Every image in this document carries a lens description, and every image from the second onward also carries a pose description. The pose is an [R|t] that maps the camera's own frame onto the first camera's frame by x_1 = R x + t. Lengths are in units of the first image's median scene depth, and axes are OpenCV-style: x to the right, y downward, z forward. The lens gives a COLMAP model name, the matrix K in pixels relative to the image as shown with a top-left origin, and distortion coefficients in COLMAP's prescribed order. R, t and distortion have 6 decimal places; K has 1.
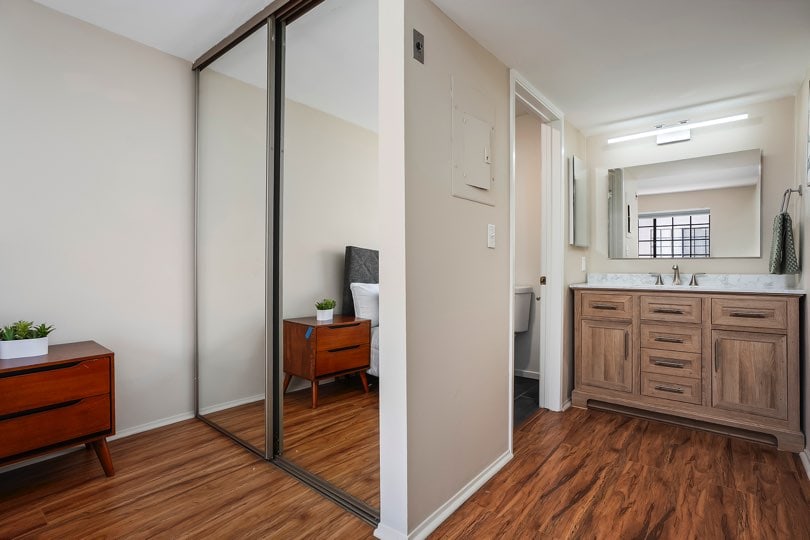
lens RADIAL K [[384.5, 0, 406.2], [0, 384.5, 269.2], [0, 0, 1]] dist [-0.010671, 0.005799]
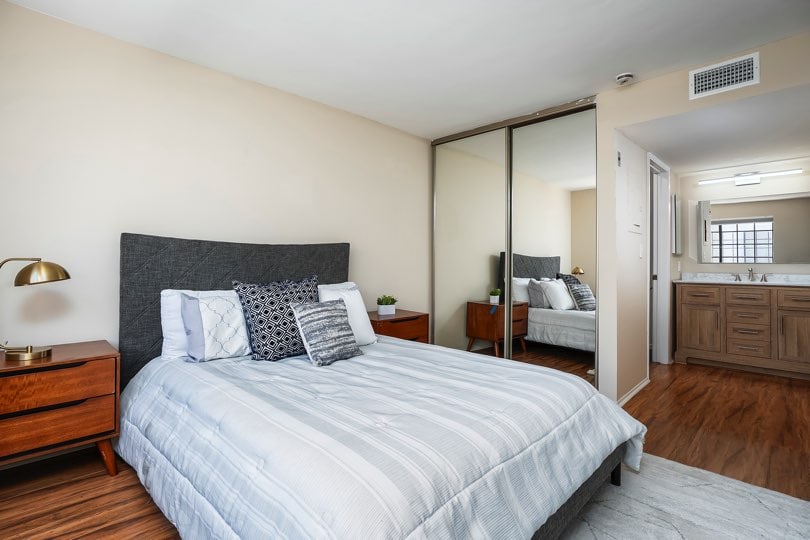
lens RADIAL K [[384.5, 0, 404.8], [0, 384.5, 260.7], [0, 0, 1]] dist [-0.010671, 0.005799]
pose [[0.995516, 0.005349, -0.094442, -0.495557], [-0.007033, 0.999822, -0.017507, -0.002596], [0.094332, 0.018093, 0.995376, -0.610007]]
